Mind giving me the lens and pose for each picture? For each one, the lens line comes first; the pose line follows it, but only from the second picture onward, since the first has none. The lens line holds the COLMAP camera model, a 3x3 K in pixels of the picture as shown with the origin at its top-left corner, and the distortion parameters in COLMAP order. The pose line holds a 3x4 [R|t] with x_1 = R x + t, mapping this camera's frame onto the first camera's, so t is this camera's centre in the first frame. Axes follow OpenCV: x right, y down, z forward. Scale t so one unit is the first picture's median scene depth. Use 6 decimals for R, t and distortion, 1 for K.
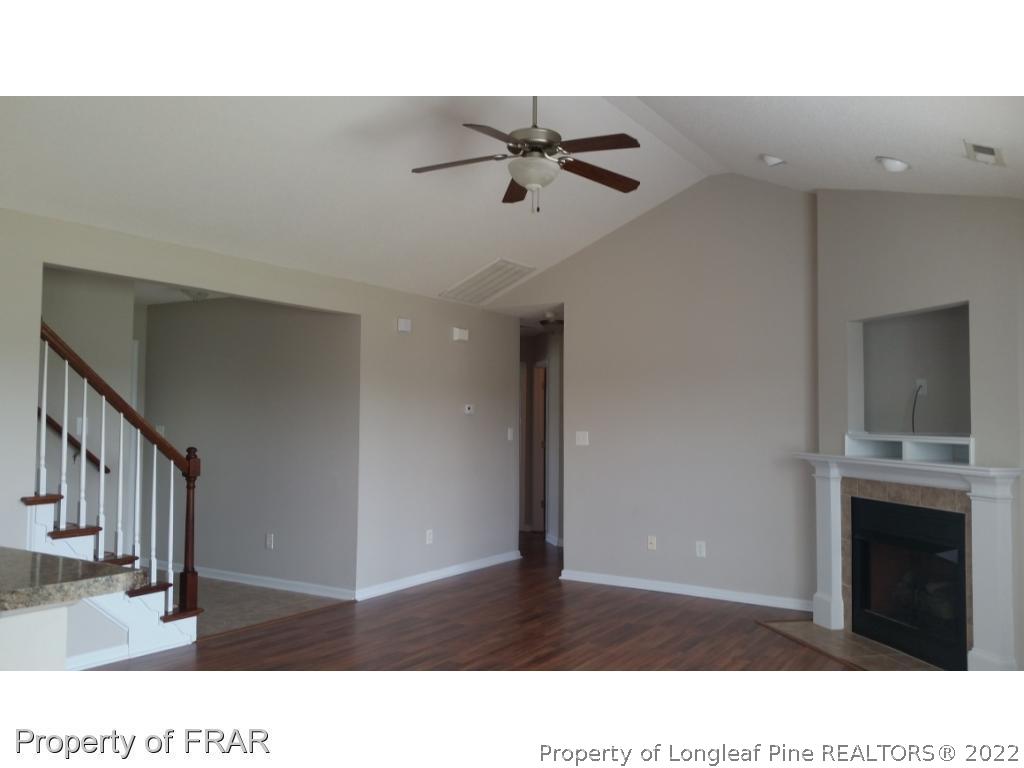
lens RADIAL K [[853.6, 0, 512.0], [0, 853.6, 384.0], [0, 0, 1]] dist [-0.058788, -0.015955]
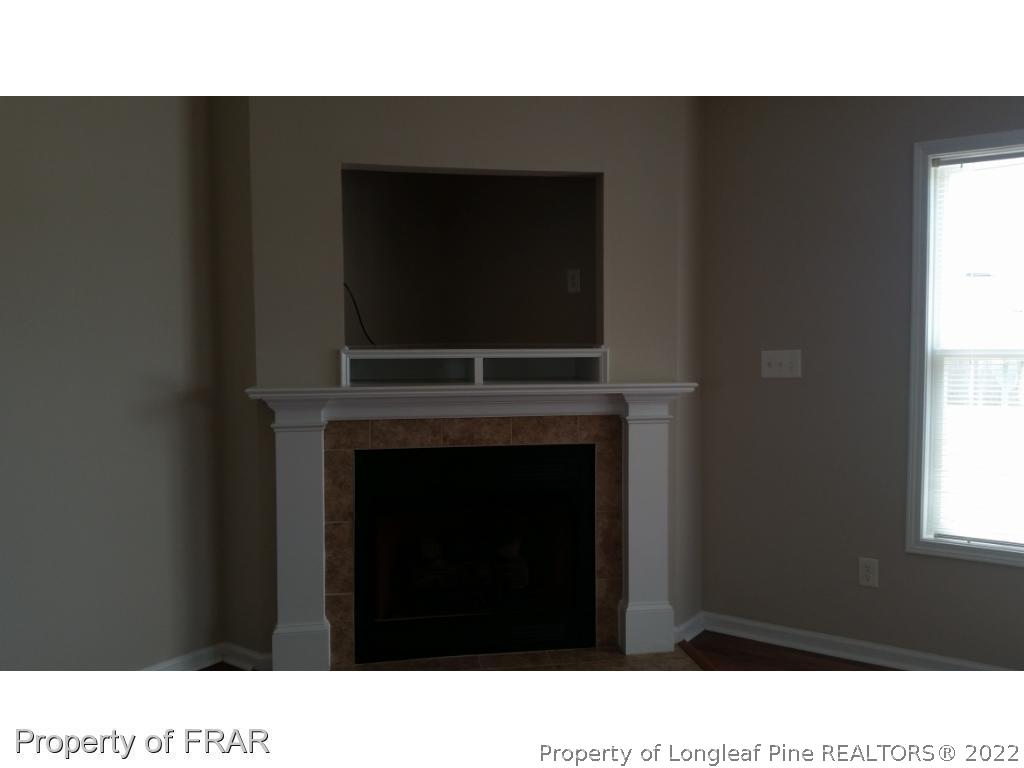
lens RADIAL K [[853.6, 0, 512.0], [0, 853.6, 384.0], [0, 0, 1]] dist [-0.058788, -0.015955]
pose [[0.002110, -0.081115, 0.996703, -0.219171], [-0.039472, 0.995921, 0.081135, 0.029765], [-0.999218, -0.039513, -0.001100, 0.896536]]
